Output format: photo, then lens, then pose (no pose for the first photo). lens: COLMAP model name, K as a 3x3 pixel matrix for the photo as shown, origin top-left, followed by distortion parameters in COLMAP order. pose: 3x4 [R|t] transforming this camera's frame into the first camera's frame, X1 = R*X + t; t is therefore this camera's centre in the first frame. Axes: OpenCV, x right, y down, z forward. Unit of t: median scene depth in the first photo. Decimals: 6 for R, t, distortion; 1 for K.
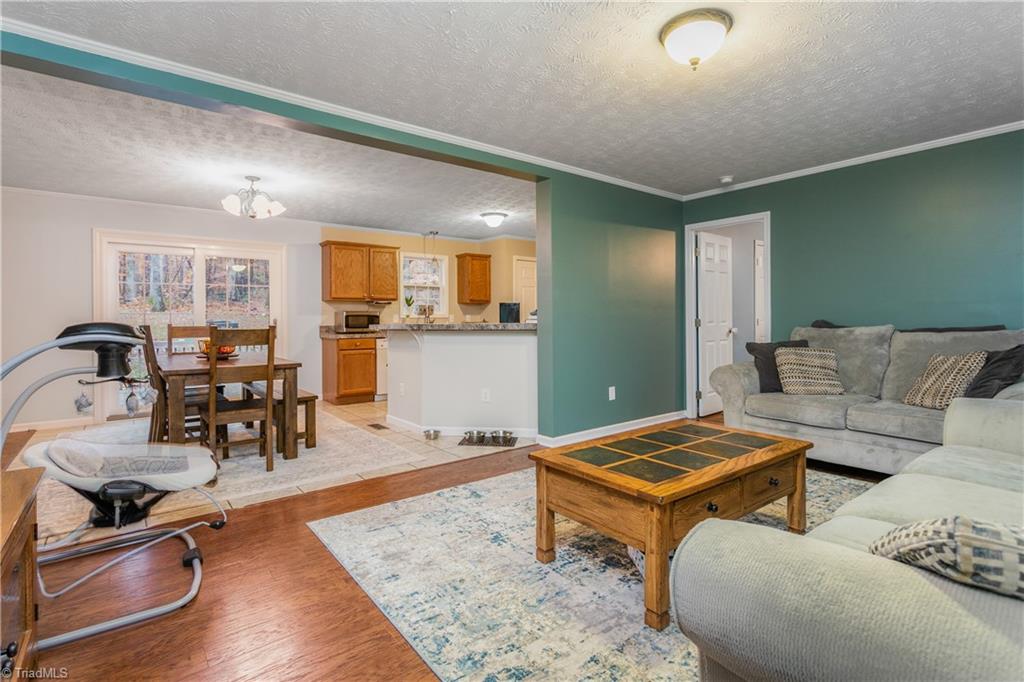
lens RADIAL K [[496.1, 0, 512.0], [0, 496.1, 332.7], [0, 0, 1]] dist [-0.005778, -0.000078]
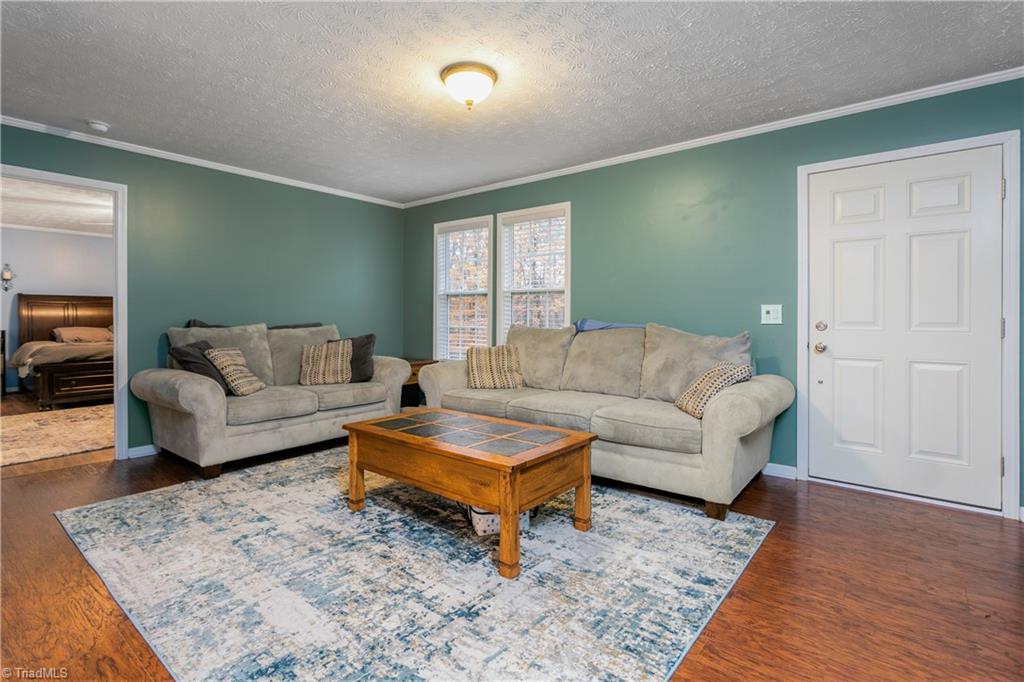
lens RADIAL K [[496.1, 0, 503.5], [0, 496.1, 320.8], [0, 0, 1]] dist [-0.005778, -0.000078]
pose [[-0.224043, -0.000319, 0.974579, -0.745115], [0.028771, 0.999562, 0.006941, -0.020344], [-0.974154, 0.029595, -0.223936, 1.080777]]
